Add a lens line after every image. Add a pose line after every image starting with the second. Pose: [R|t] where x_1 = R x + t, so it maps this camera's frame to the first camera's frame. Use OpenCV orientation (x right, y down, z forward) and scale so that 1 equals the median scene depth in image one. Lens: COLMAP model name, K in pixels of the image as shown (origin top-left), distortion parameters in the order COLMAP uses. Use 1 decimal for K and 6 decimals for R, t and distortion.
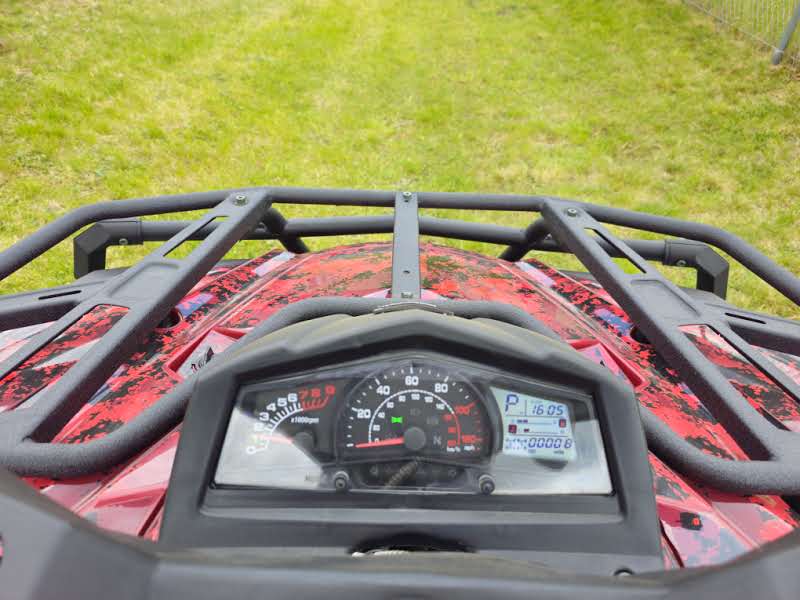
lens RADIAL K [[527.4, 0, 402.8], [0, 527.4, 294.6], [0, 0, 1]] dist [0.020590, -0.029405]
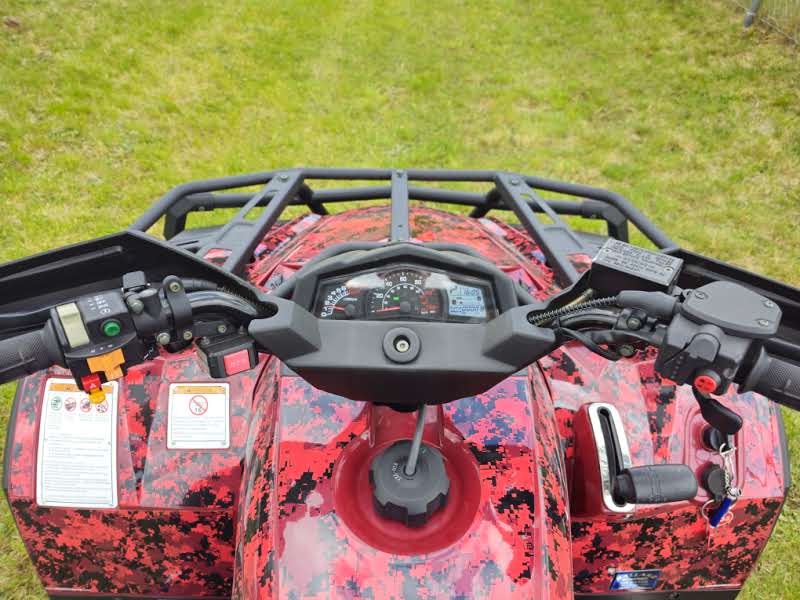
lens RADIAL K [[527.4, 0, 401.7], [0, 527.4, 298.3], [0, 0, 1]] dist [0.020590, -0.029405]
pose [[0.999803, -0.019557, 0.003494, 0.000395], [0.019209, 0.996513, 0.081202, 0.009335], [-0.005070, -0.081119, 0.996692, -0.120677]]
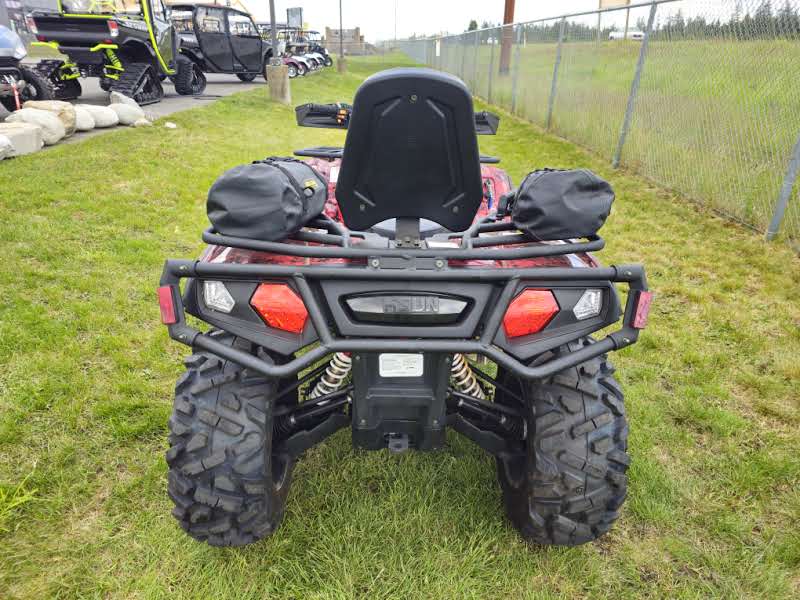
lens RADIAL K [[527.4, 0, 403.0], [0, 527.4, 303.6], [0, 0, 1]] dist [0.020590, -0.029405]
pose [[0.999807, -0.007167, 0.018302, -0.006793], [0.011501, 0.968422, -0.249051, 0.512841], [-0.015939, 0.249213, 0.968317, -0.675948]]
